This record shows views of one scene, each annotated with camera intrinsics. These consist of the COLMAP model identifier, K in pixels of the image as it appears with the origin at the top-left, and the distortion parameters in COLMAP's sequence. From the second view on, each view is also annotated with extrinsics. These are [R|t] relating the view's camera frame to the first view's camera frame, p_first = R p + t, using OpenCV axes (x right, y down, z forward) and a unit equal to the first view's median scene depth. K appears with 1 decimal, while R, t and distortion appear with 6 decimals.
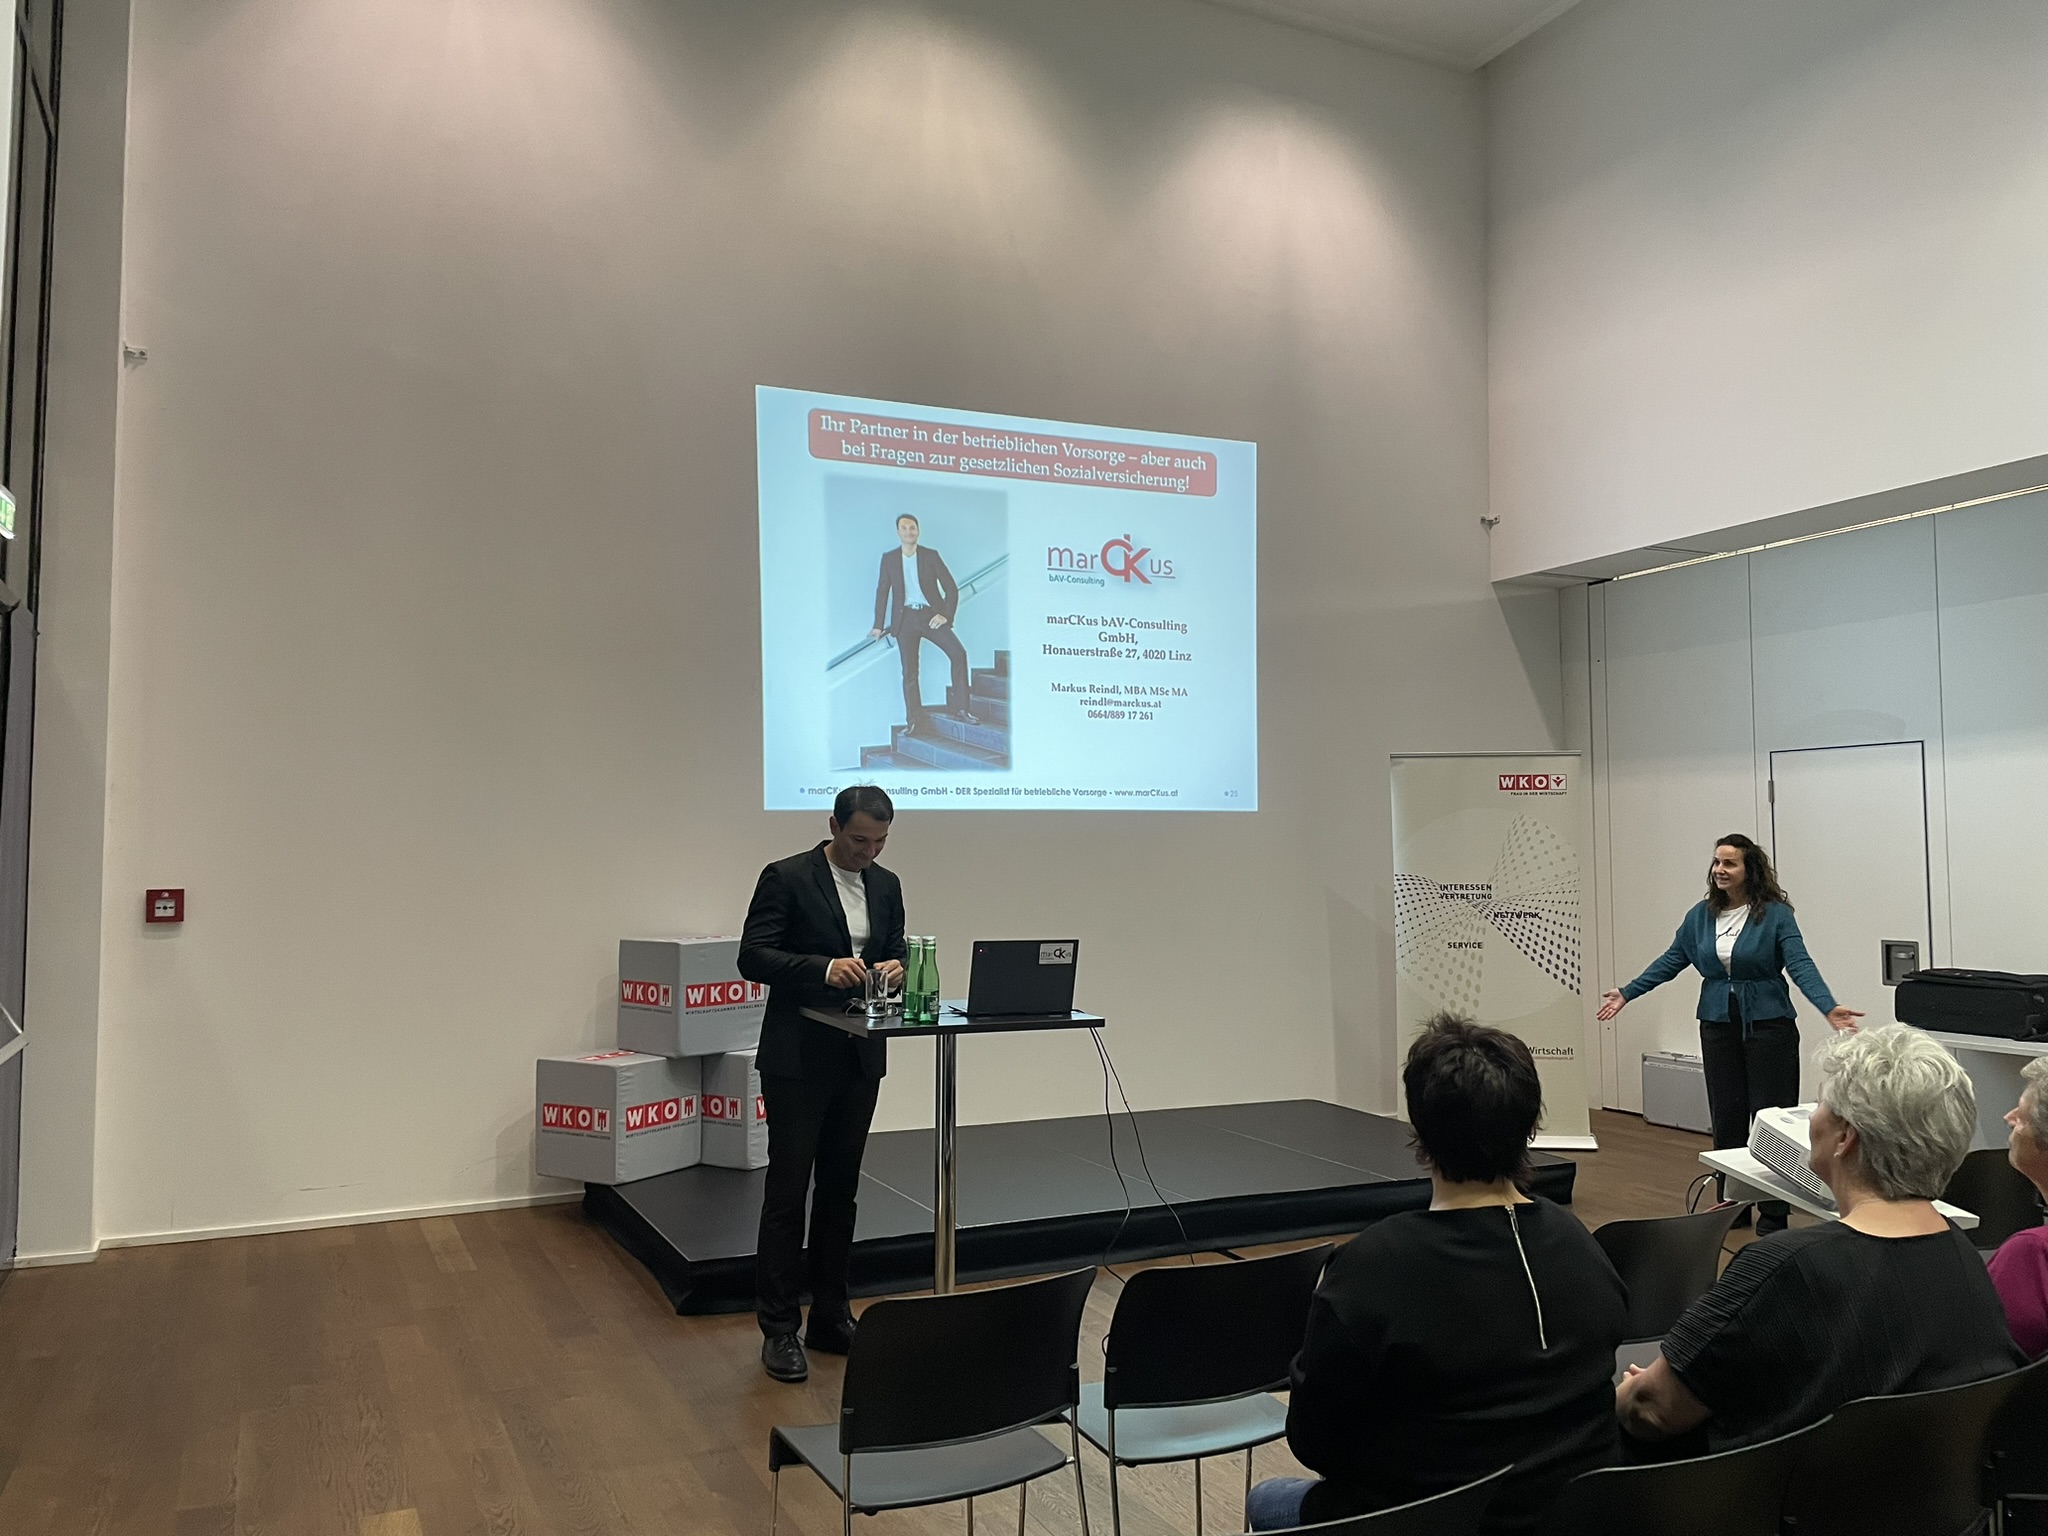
lens RADIAL K [[1547.8, 0, 1035.1], [0, 1547.8, 768.6], [0, 0, 1]] dist [0.110144, -0.151426]
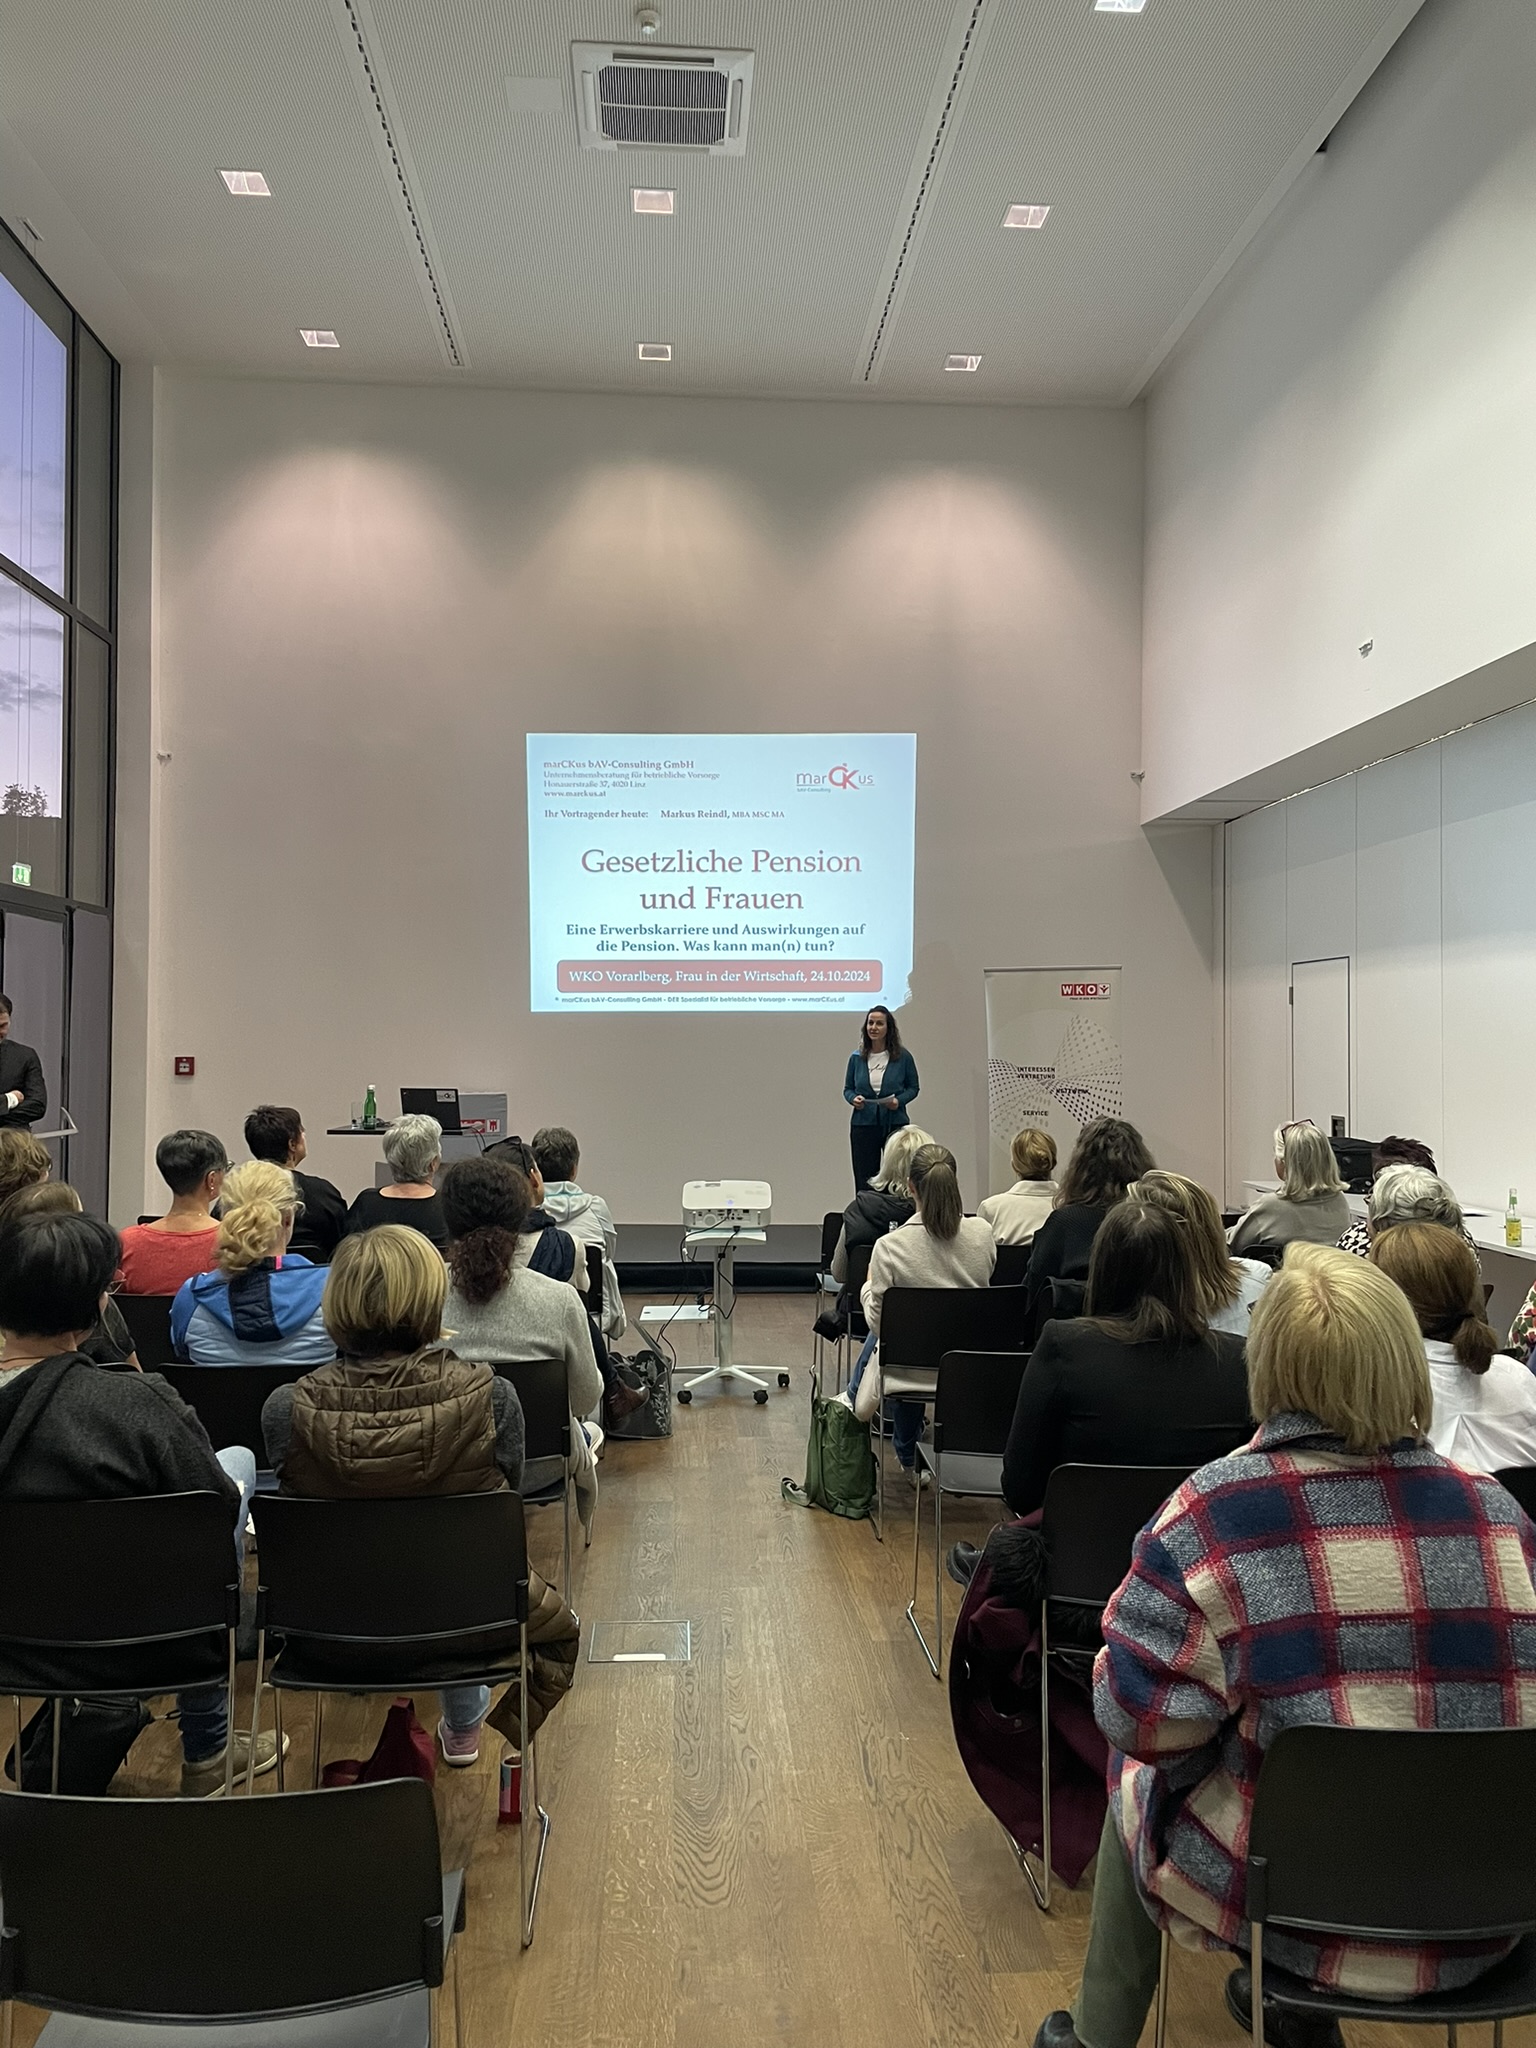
lens RADIAL K [[1543.8, 0, 763.1], [0, 1543.8, 1014.6], [0, 0, 1]] dist [0.118528, -0.191811]
pose [[0.922520, 0.002082, -0.385944, 0.573173], [0.013234, 0.999227, 0.037023, -0.022130], [0.385722, -0.039262, 0.921779, -0.297424]]
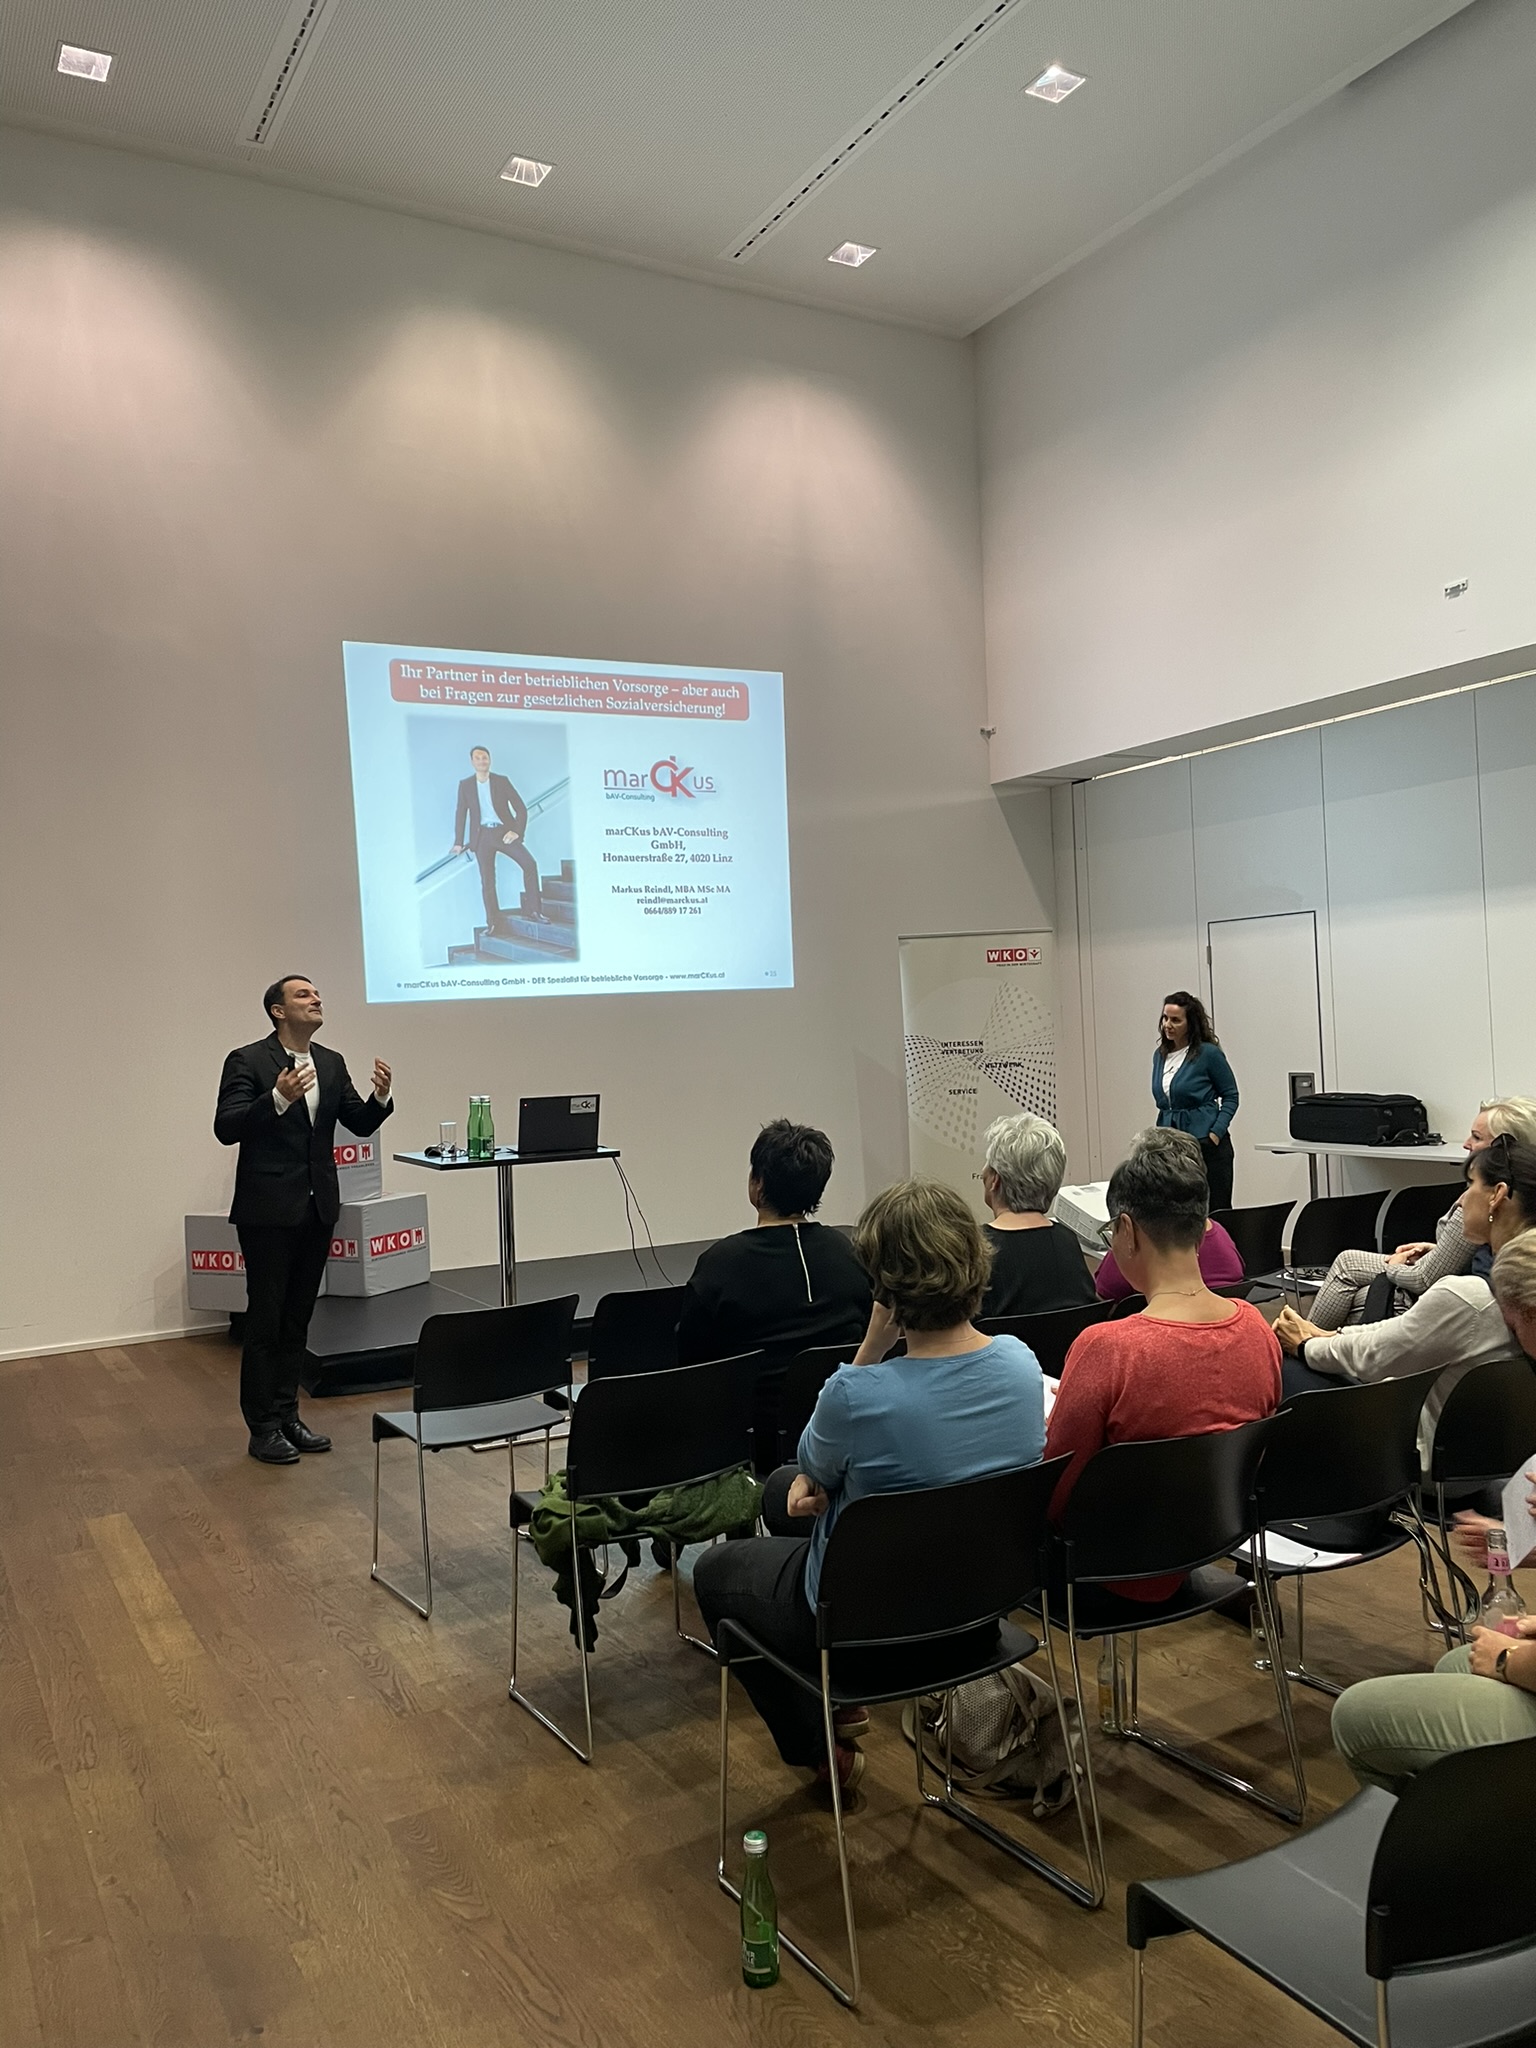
lens RADIAL K [[1543.8, 0, 763.1], [0, 1543.8, 1014.6], [0, 0, 1]] dist [0.118528, -0.191811]
pose [[0.997189, -0.038202, 0.064464, 0.045757], [0.035129, 0.998222, 0.048147, -0.010020], [-0.066188, -0.045748, 0.996758, -0.186387]]
